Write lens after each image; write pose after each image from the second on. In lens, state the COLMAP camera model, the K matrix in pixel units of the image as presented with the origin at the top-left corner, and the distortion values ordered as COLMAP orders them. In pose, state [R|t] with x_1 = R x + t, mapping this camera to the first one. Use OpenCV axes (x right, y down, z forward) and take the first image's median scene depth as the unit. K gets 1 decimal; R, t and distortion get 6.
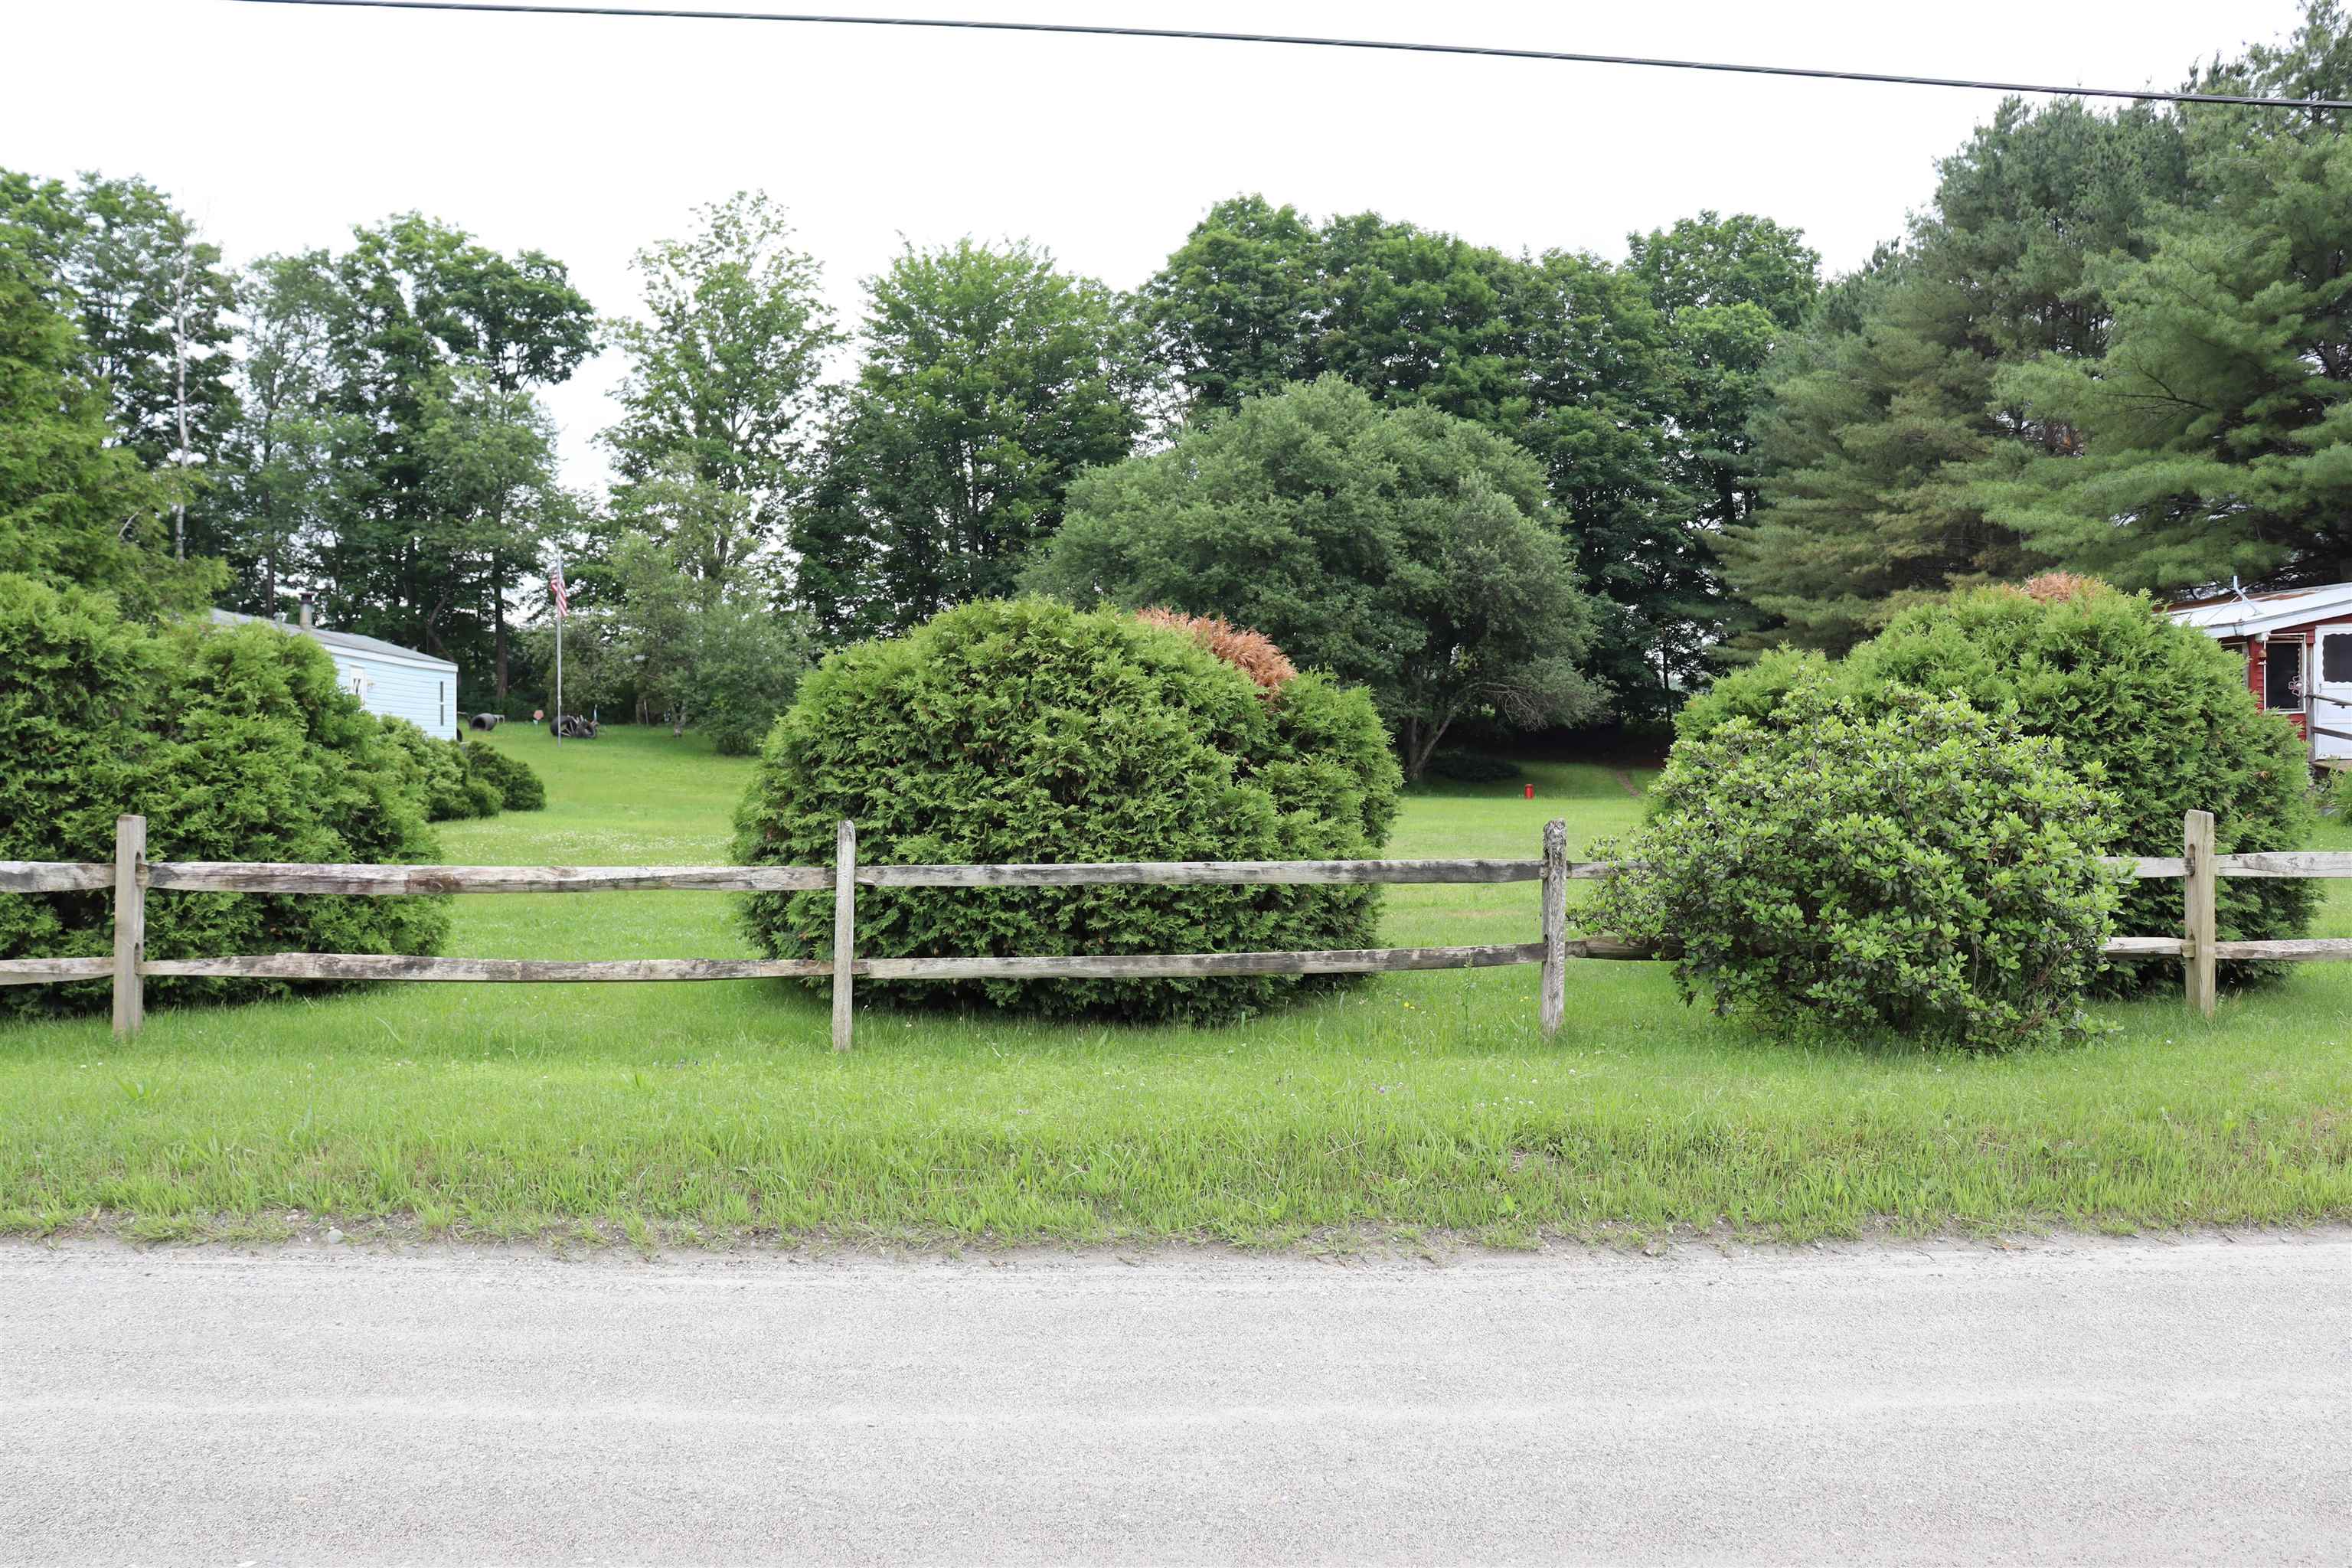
lens RADIAL K [[1919.0, 0, 1170.2], [0, 1919.0, 796.3], [0, 0, 1]] dist [-0.173571, 0.147571]
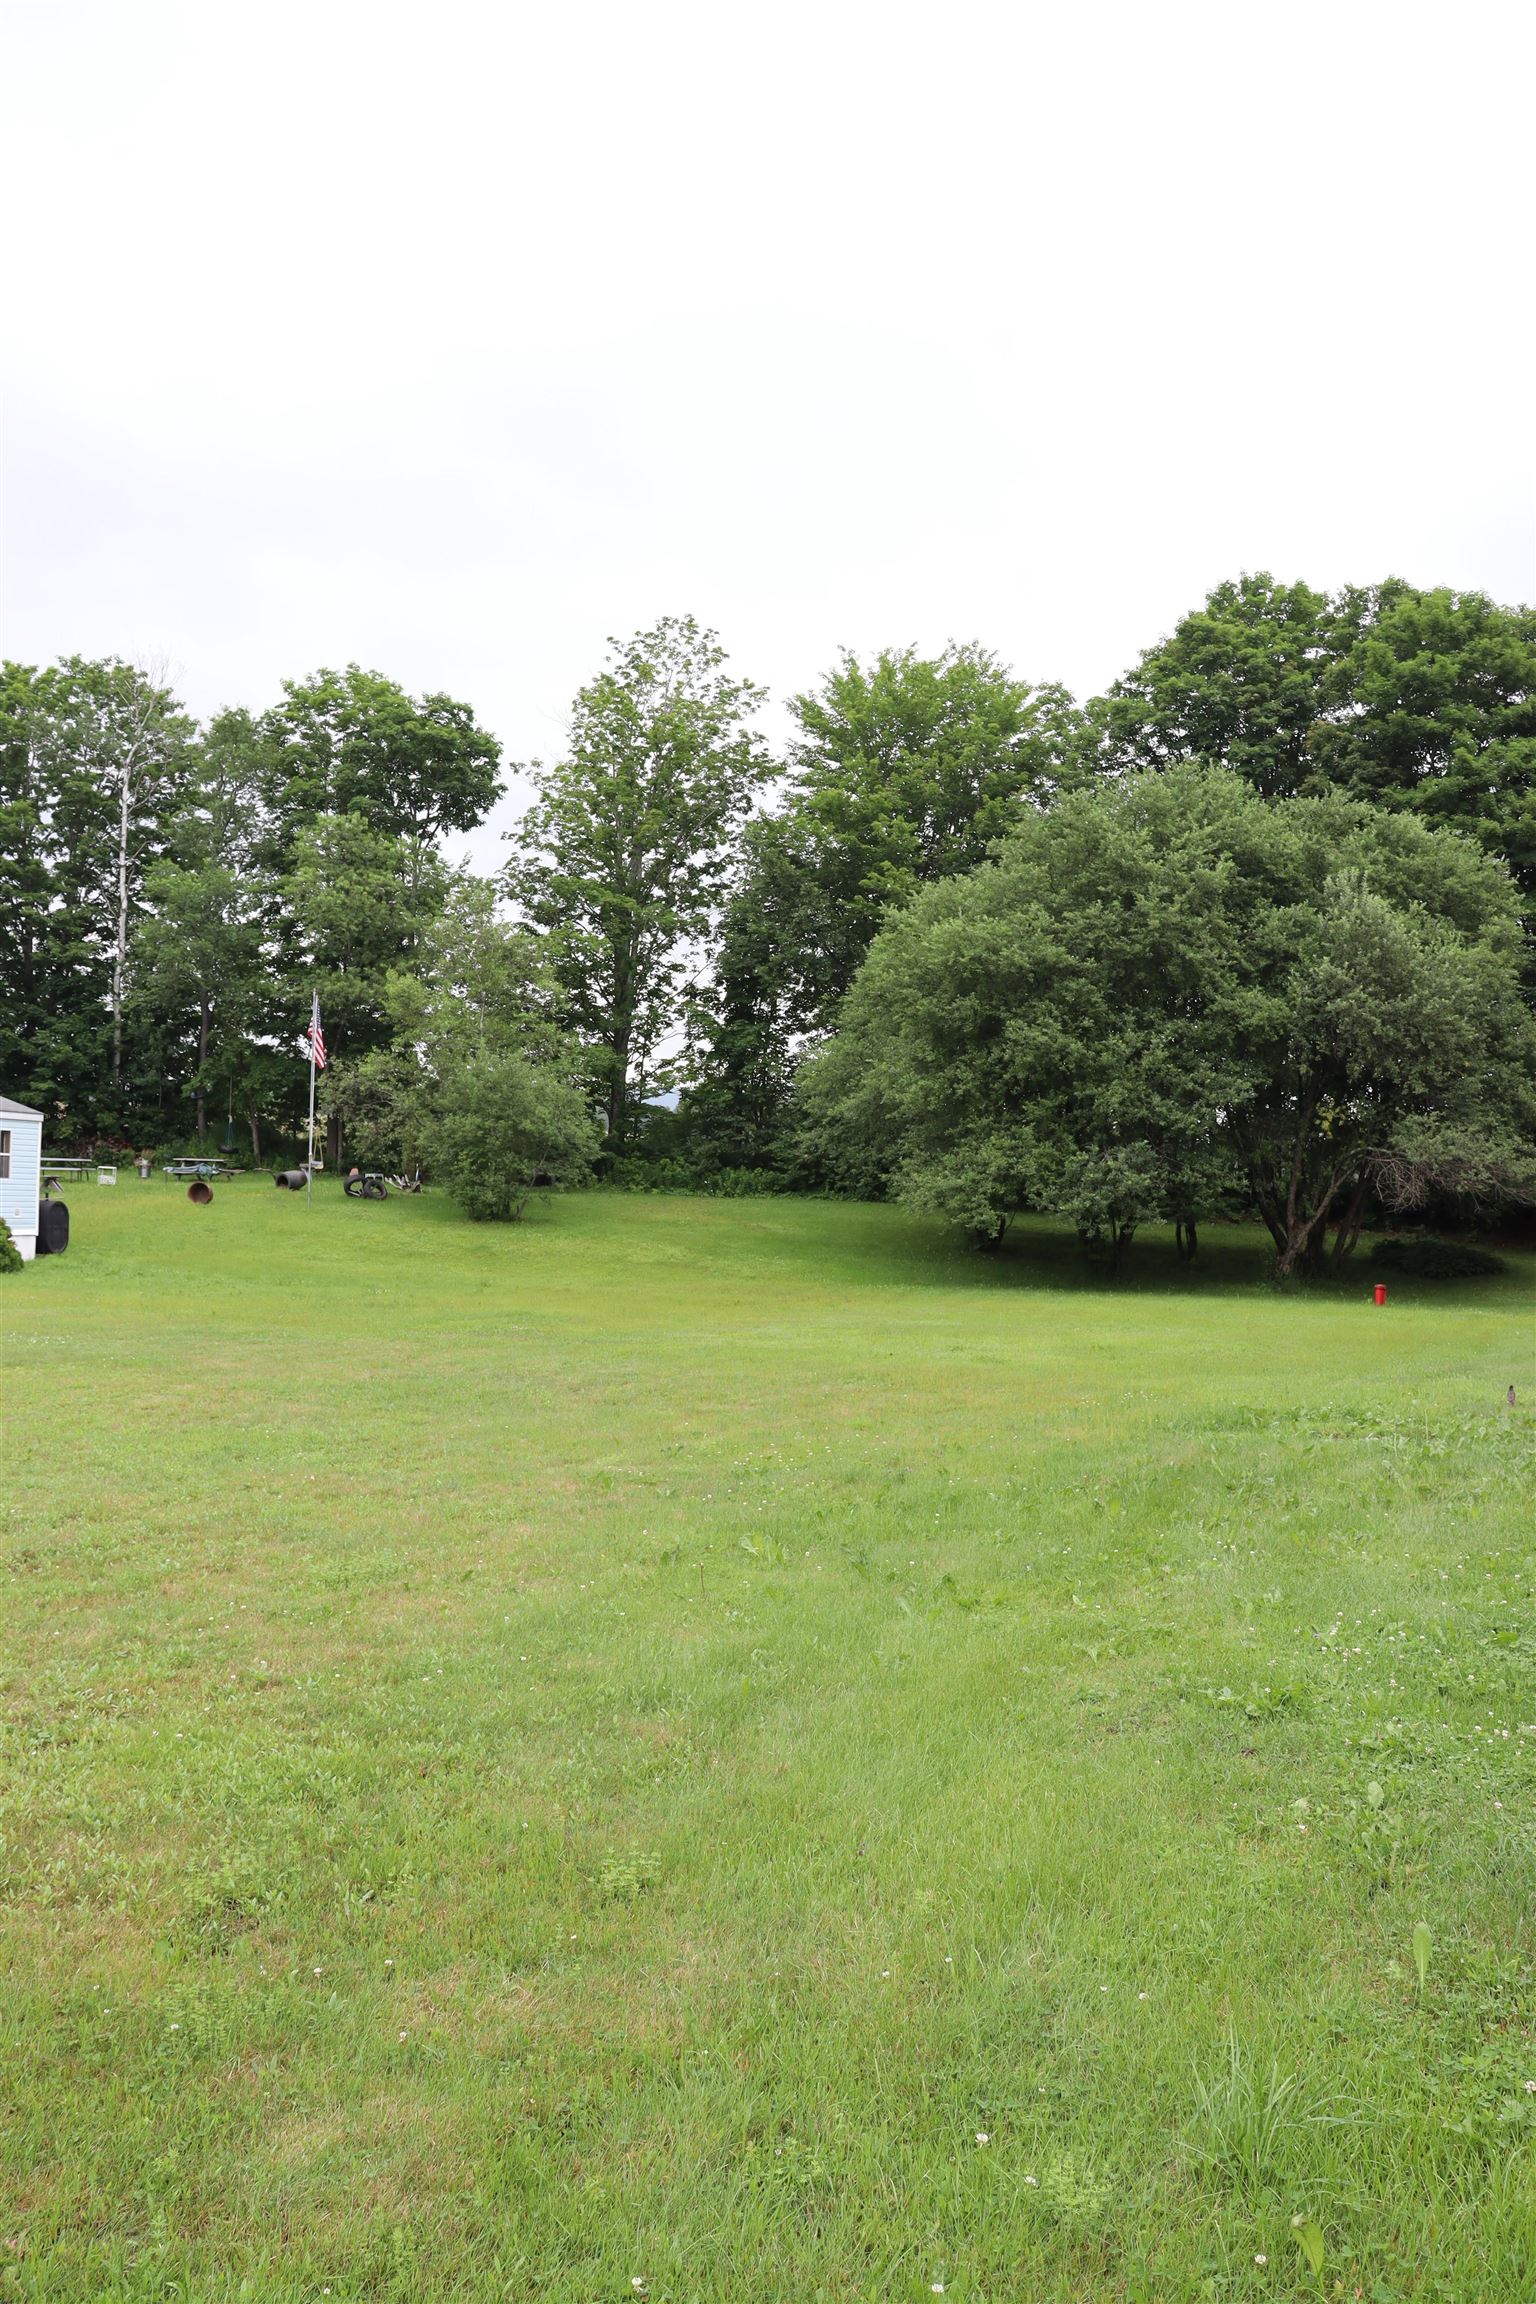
lens RADIAL K [[1879.8, 0, 764.0], [0, 1879.8, 1141.8], [0, 0, 1]] dist [-0.173571, 0.147571]
pose [[0.912512, 0.006315, -0.409000, 0.198109], [-0.033270, 0.997714, -0.058822, -0.008975], [0.407694, 0.067283, 0.910636, 0.195022]]
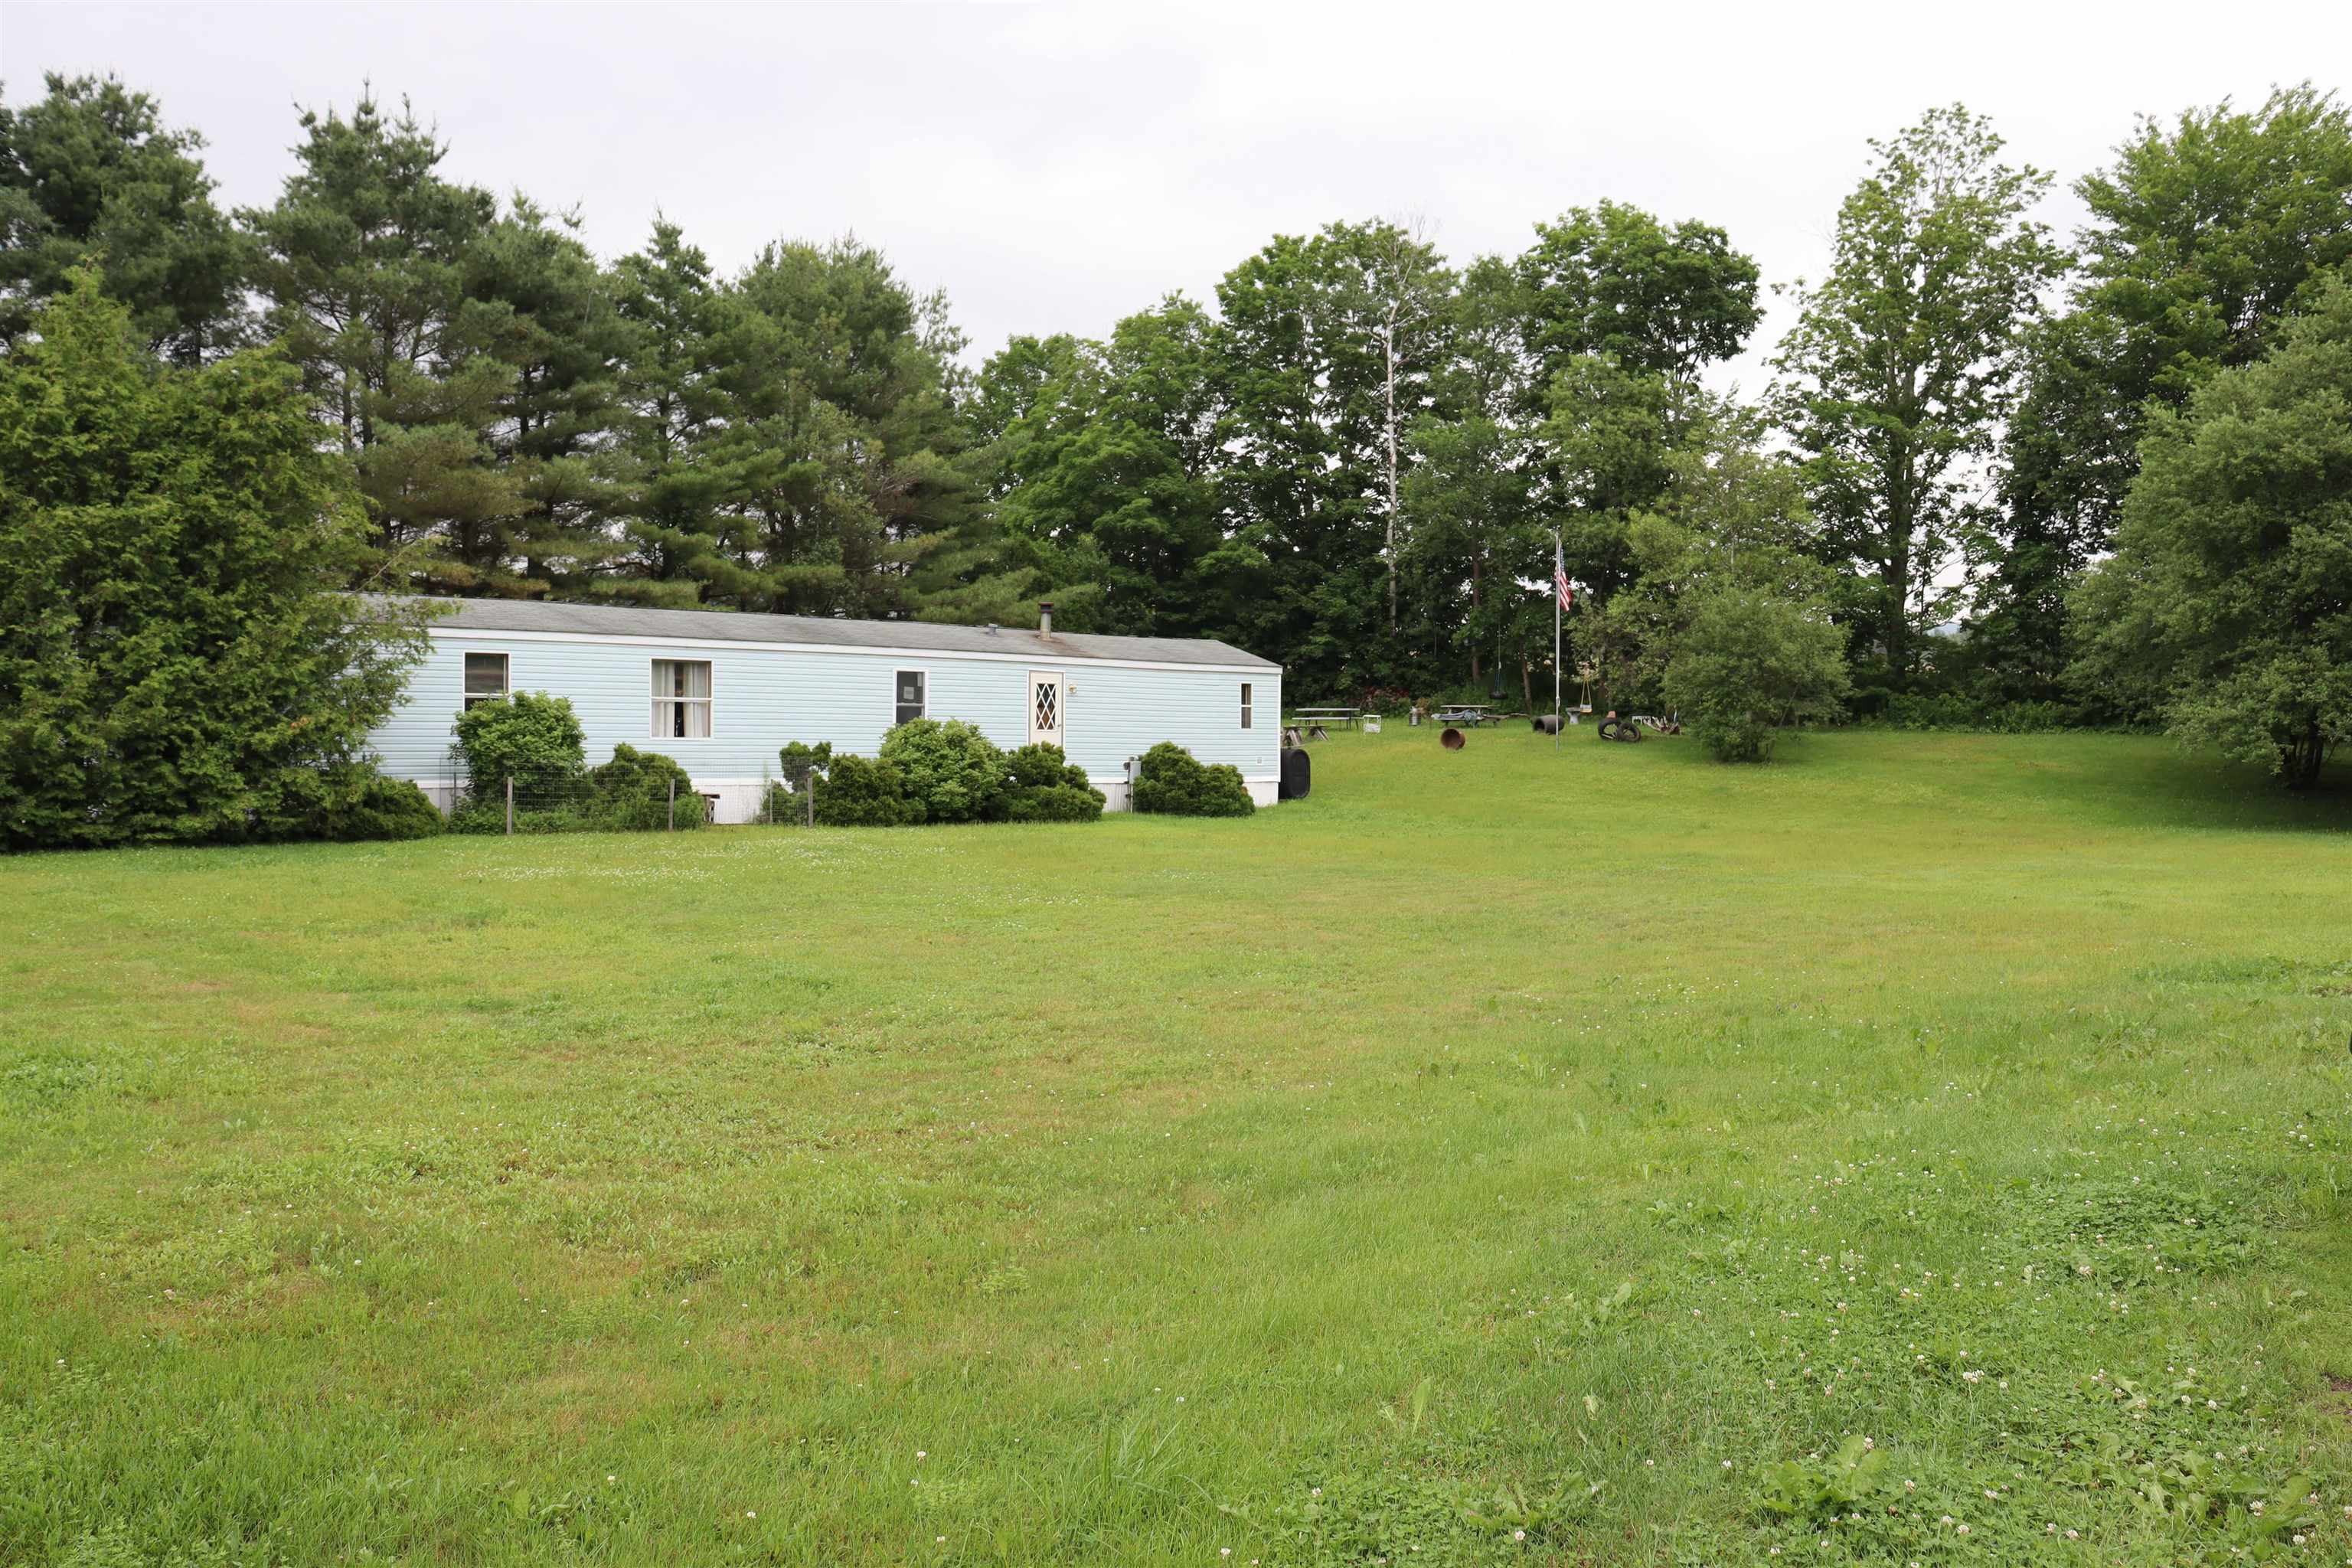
lens RADIAL K [[1919.0, 0, 1193.5], [0, 1919.0, 779.9], [0, 0, 1]] dist [-0.173571, 0.147571]
pose [[0.622273, 0.020088, -0.782543, 0.234380], [-0.025328, 0.999664, 0.005521, -0.009430], [0.782390, 0.016384, 0.622573, 0.208611]]
